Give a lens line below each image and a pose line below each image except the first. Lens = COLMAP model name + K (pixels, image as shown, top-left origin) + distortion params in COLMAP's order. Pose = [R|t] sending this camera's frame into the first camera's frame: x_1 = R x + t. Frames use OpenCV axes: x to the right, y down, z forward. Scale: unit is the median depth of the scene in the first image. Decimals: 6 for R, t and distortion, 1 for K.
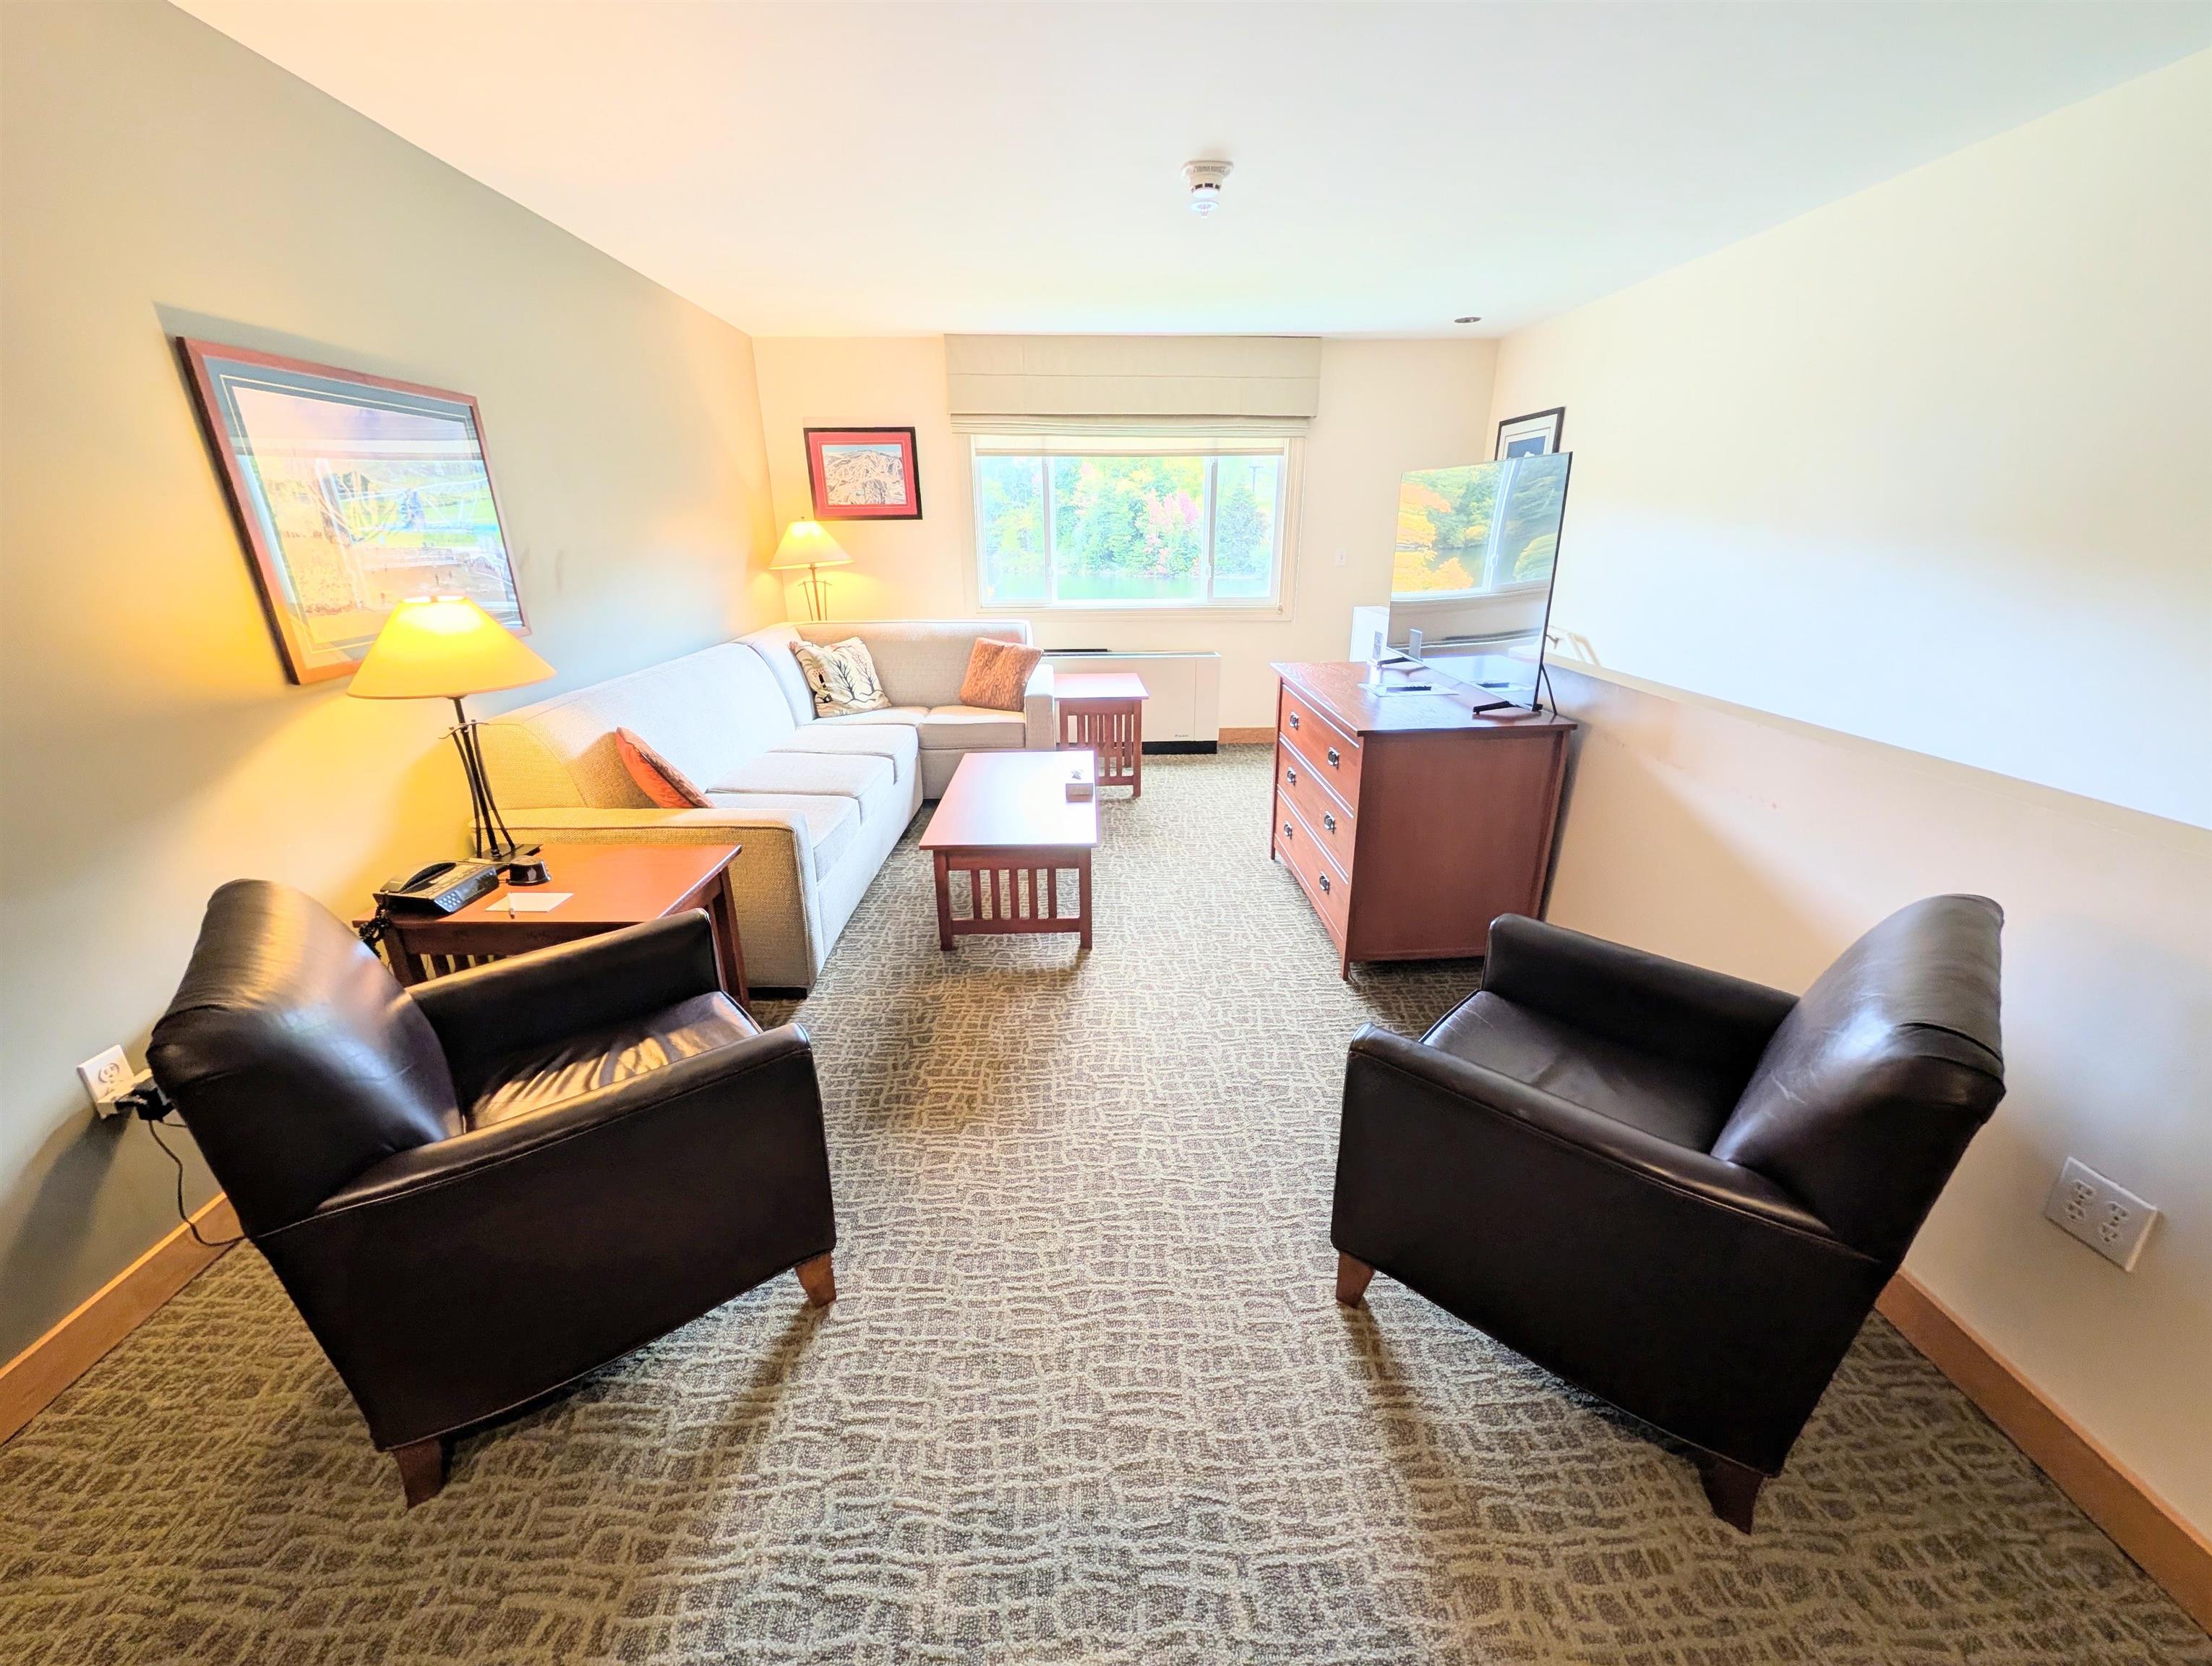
lens RADIAL K [[848.2, 0, 1107.3], [0, 848.2, 837.3], [0, 0, 1]] dist [-0.001611, -0.000149]
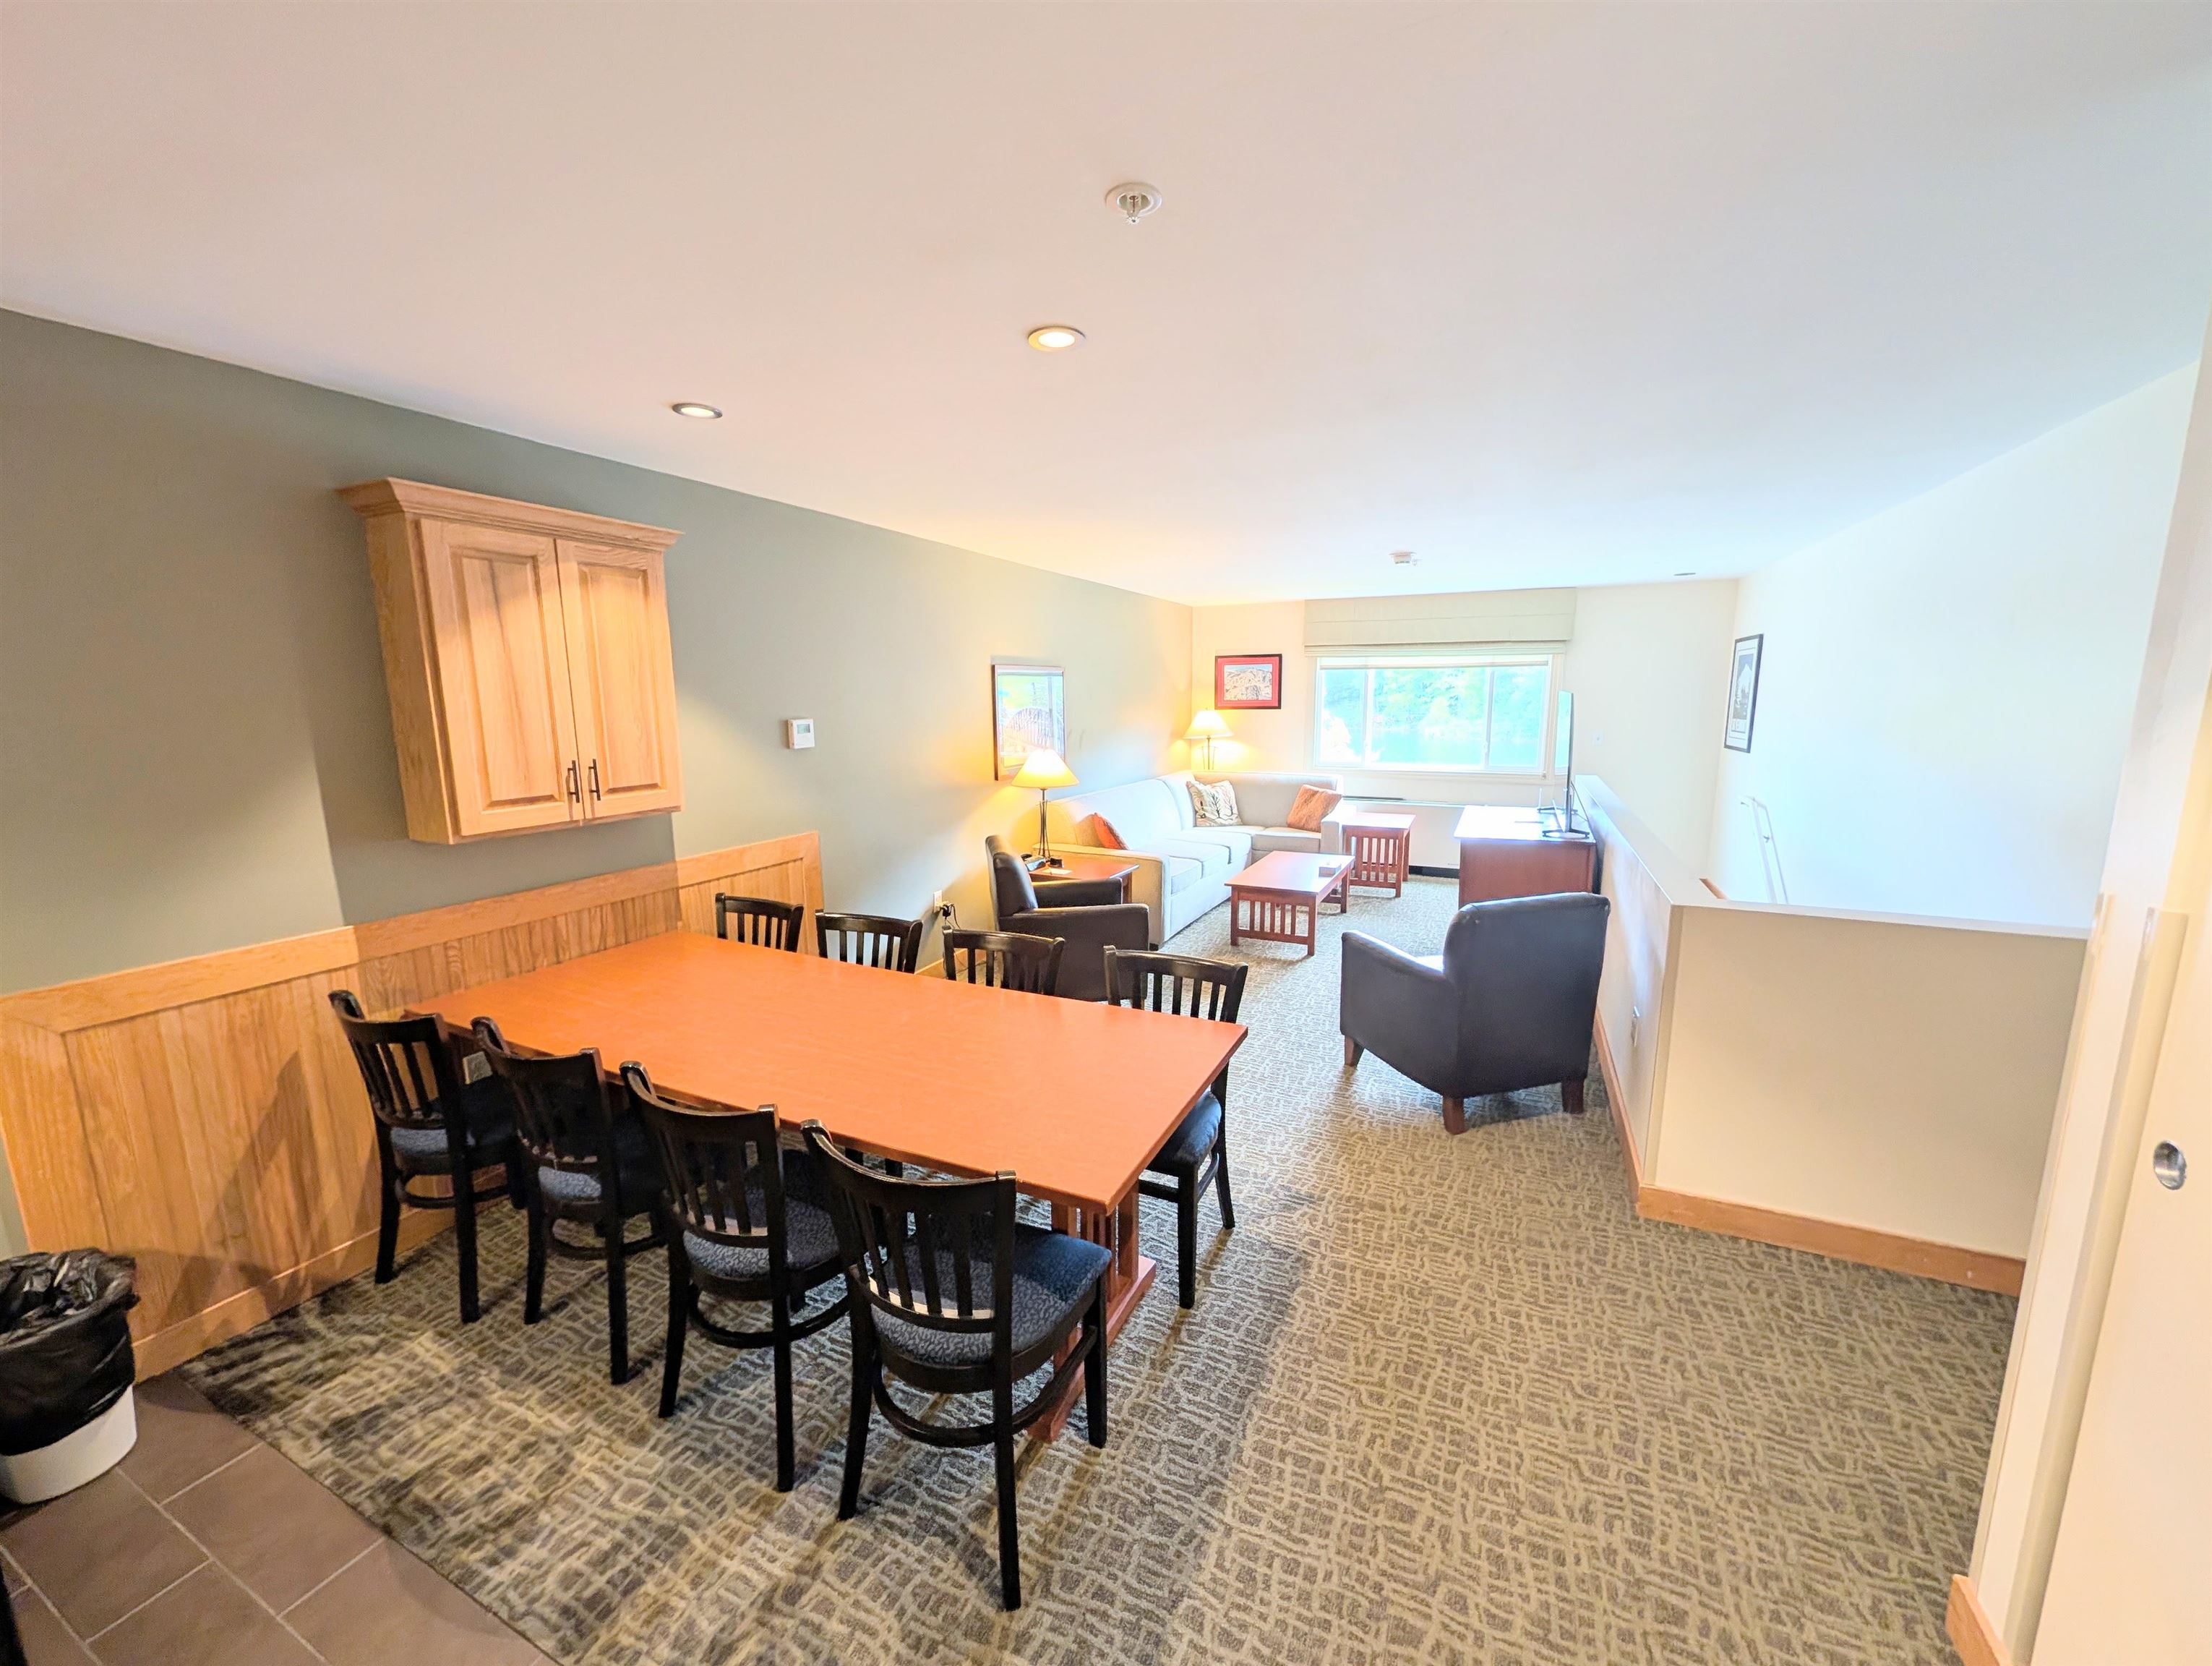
lens RADIAL K [[848.2, 0, 1107.3], [0, 848.2, 837.3], [0, 0, 1]] dist [-0.001611, -0.000149]
pose [[0.885774, 0.076233, -0.457814, 0.262190], [-0.158168, 0.976952, -0.143345, 0.143393], [0.436334, 0.199383, 0.877416, -0.516127]]
